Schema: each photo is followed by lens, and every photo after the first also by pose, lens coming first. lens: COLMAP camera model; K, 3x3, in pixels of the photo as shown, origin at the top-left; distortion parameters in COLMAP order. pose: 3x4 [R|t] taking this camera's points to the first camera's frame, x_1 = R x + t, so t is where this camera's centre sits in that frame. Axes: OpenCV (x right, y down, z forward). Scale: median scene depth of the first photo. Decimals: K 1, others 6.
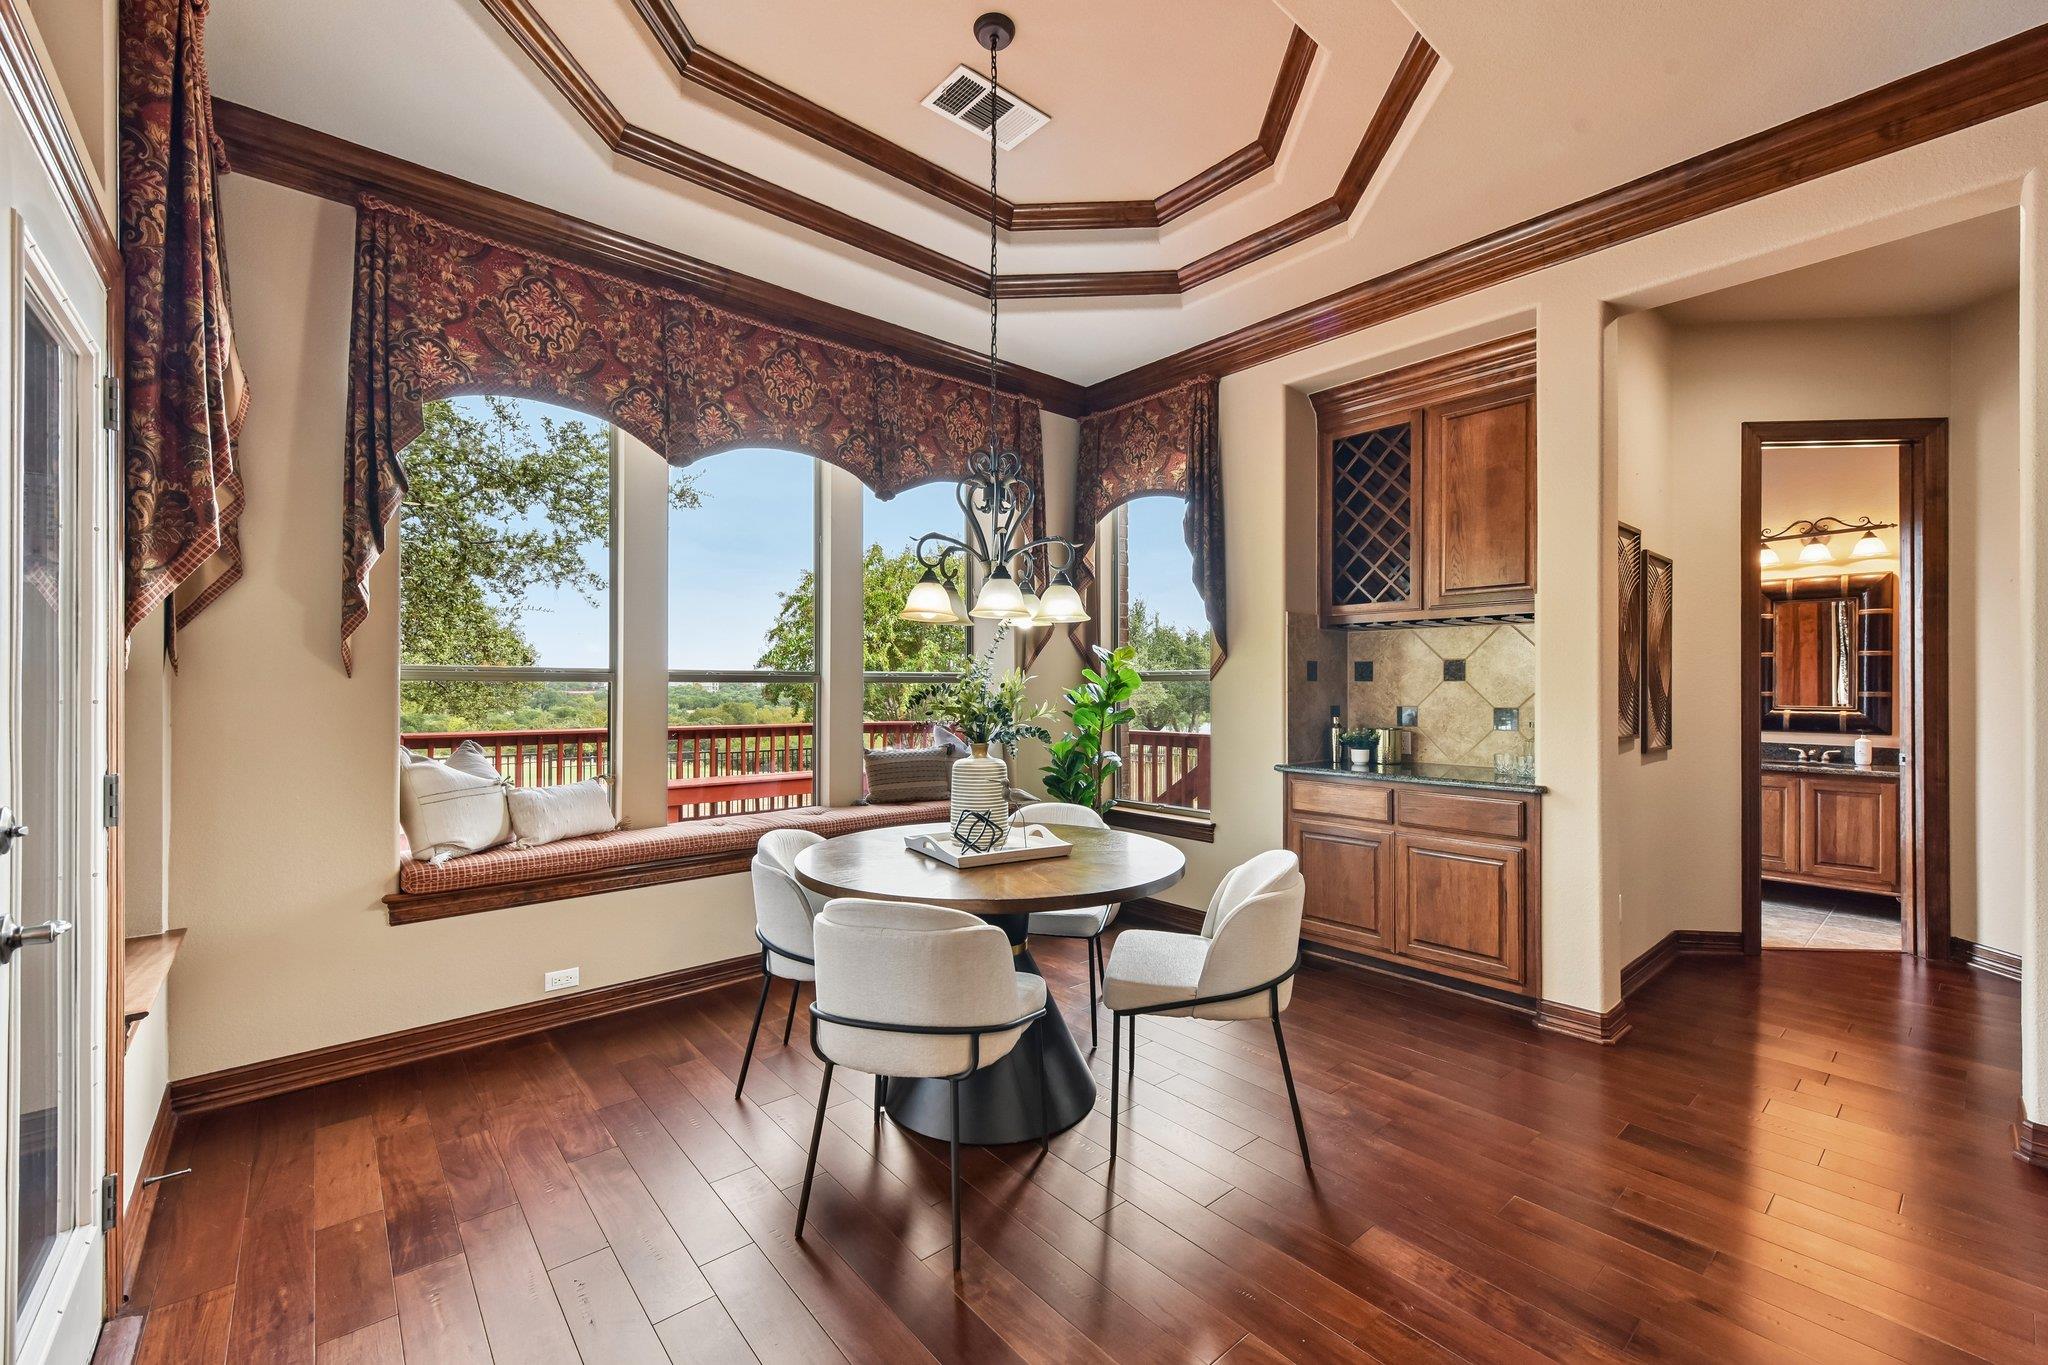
lens RADIAL K [[842.2, 0, 1022.9], [0, 842.2, 683.4], [0, 0, 1]] dist [0.000057, 0.000404]
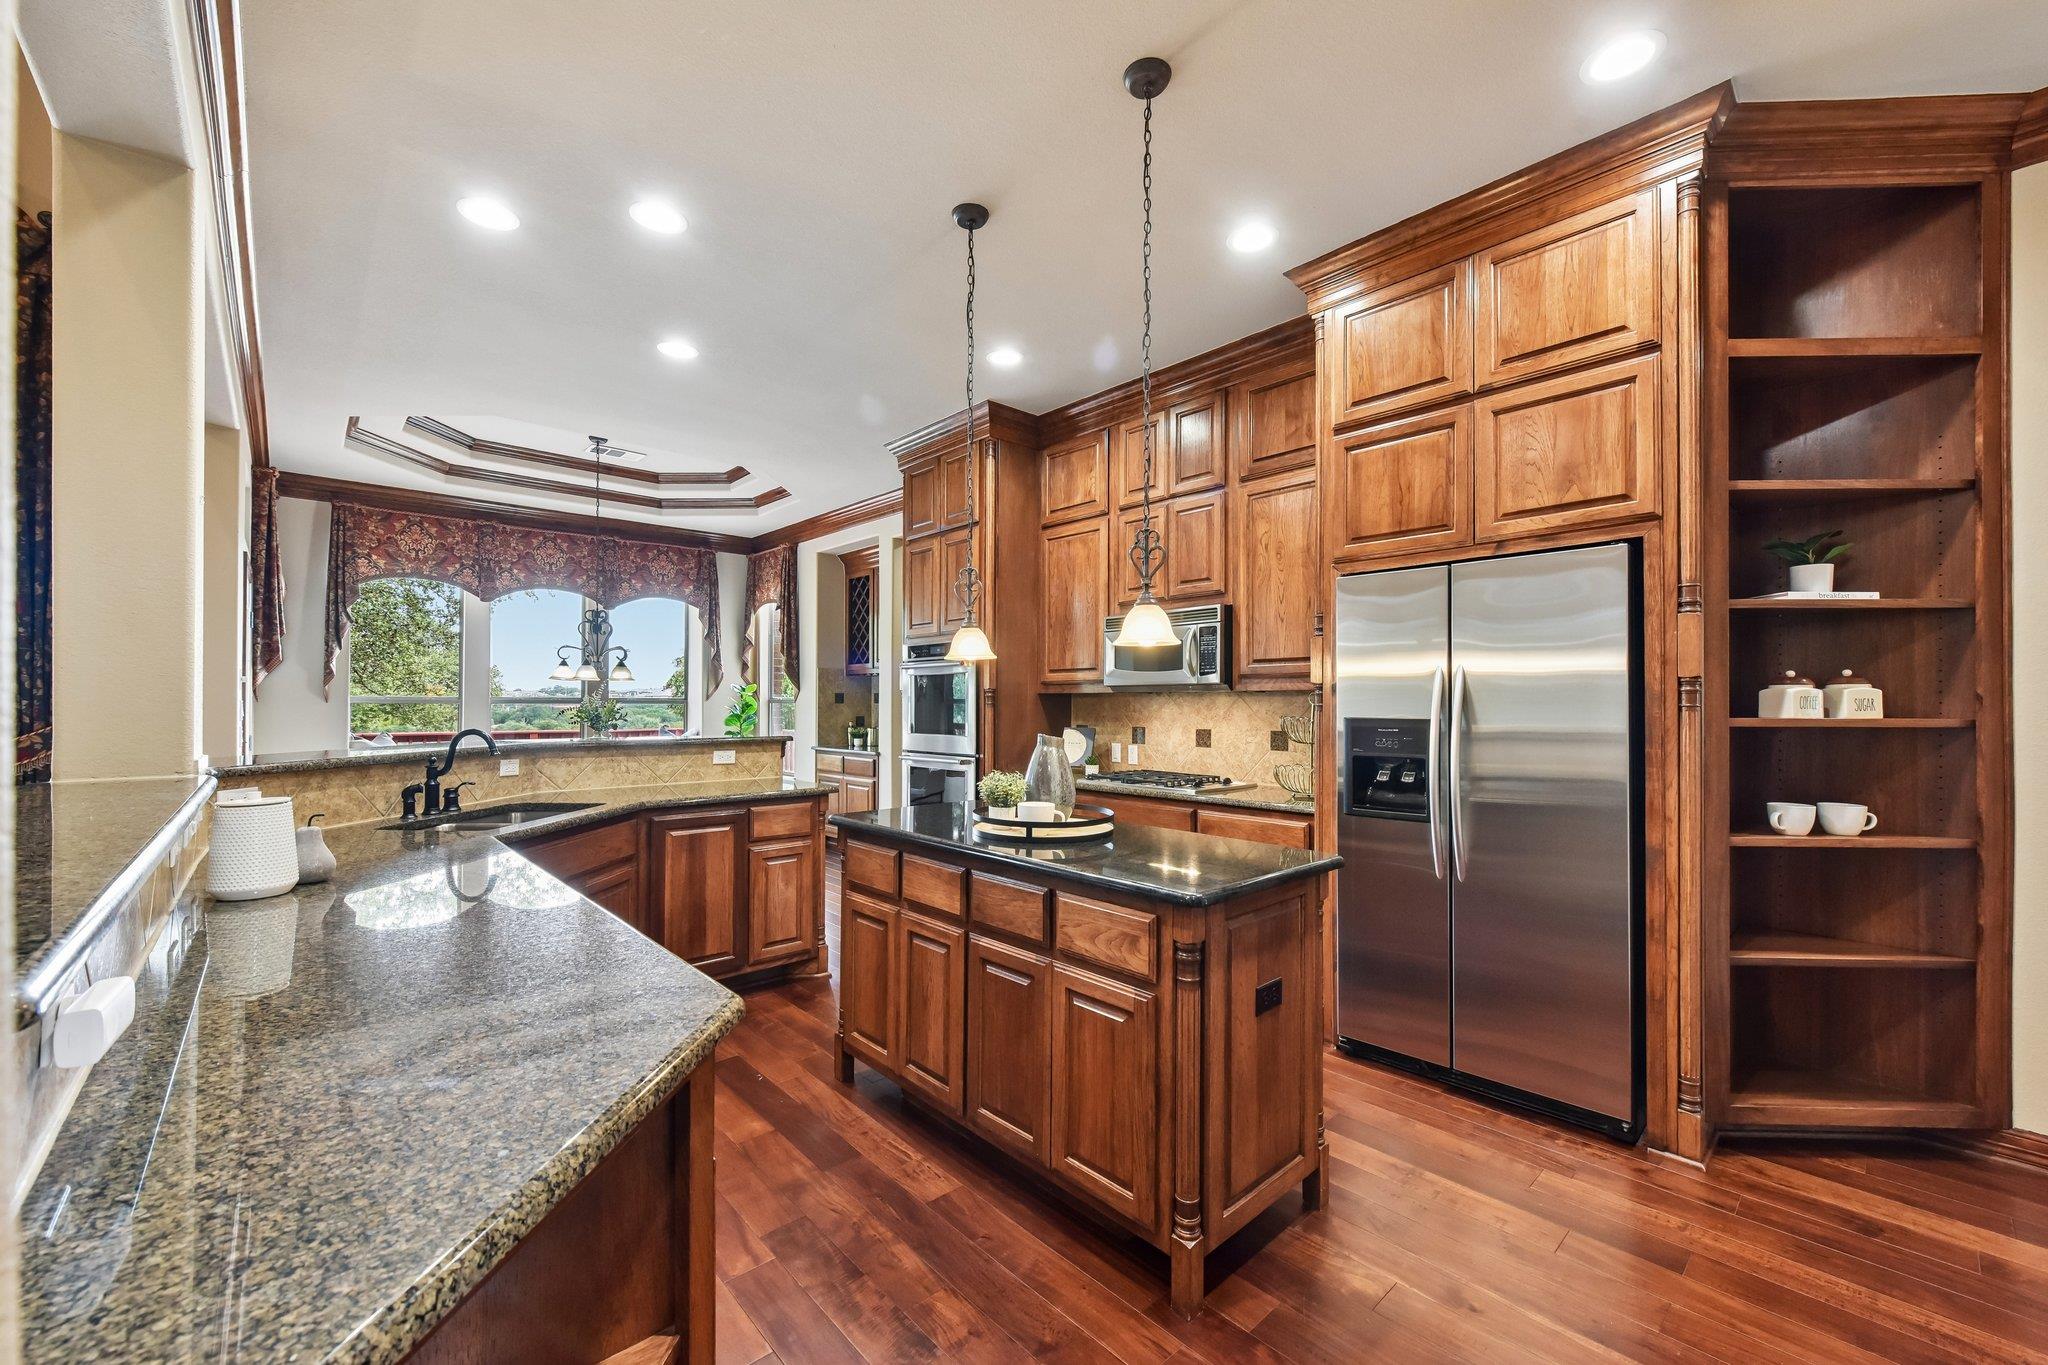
lens RADIAL K [[812.8, 0, 1028.0], [0, 812.8, 694.3], [0, 0, 1]] dist [-0.003450, -0.002566]
pose [[0.999591, 0.003431, 0.028406, 0.735304], [-0.003241, 0.999972, -0.006734, -0.012628], [-0.028428, 0.006639, 0.999574, -0.884747]]
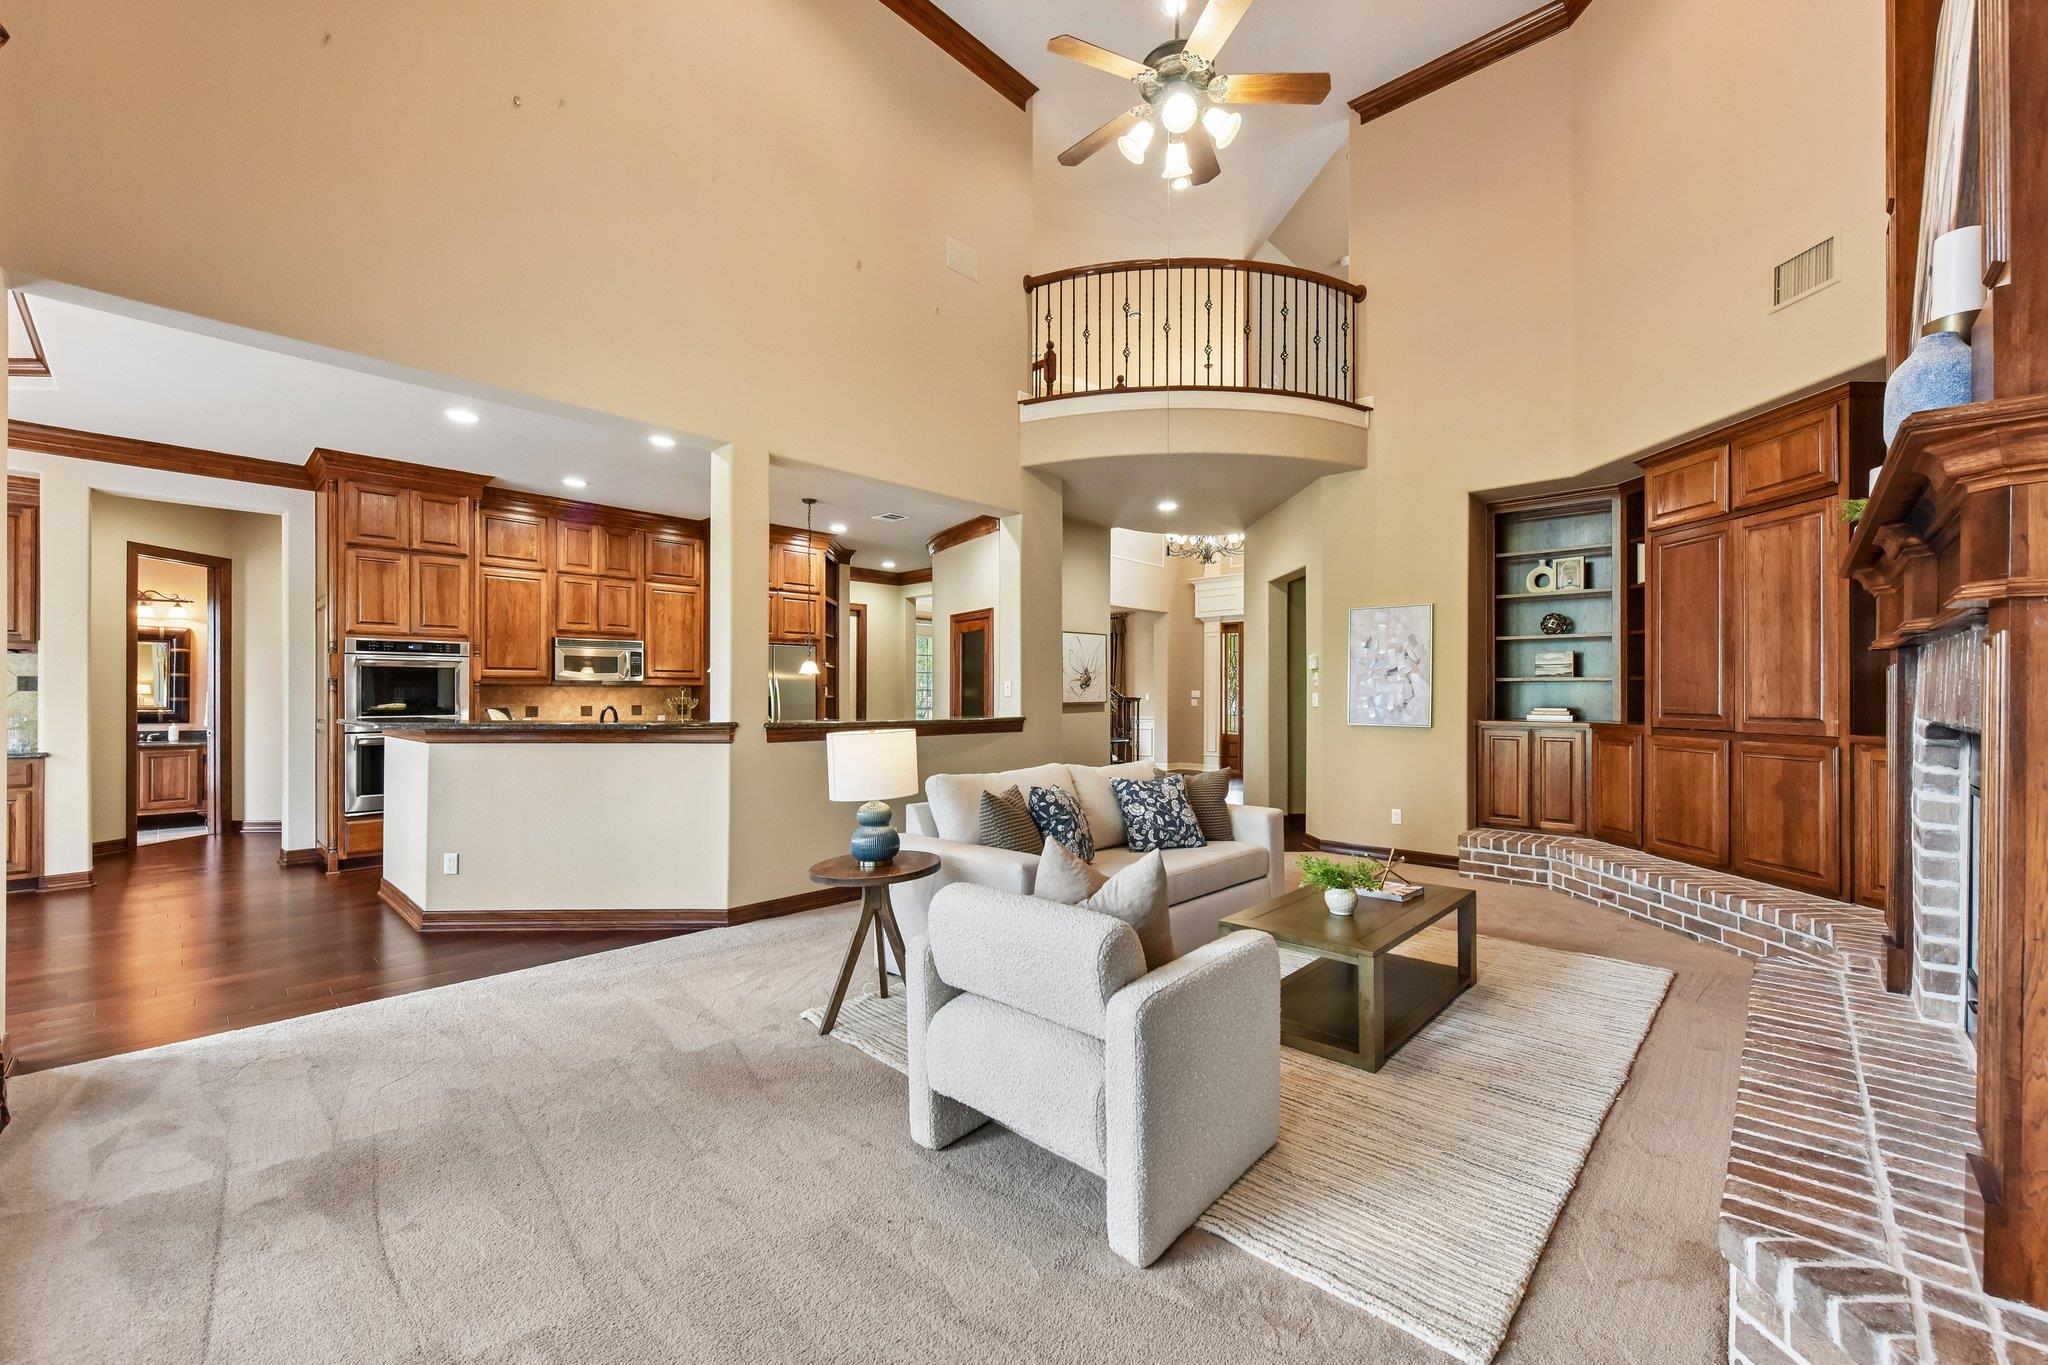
lens RADIAL K [[812.8, 0, 1034.3], [0, 812.8, 698.8], [0, 0, 1]] dist [-0.003450, -0.002566]
pose [[-0.110230, -0.003776, 0.993899, -0.964349], [-0.005500, 0.999980, 0.003189, -0.003033], [-0.993891, -0.005114, -0.110249, -0.644904]]
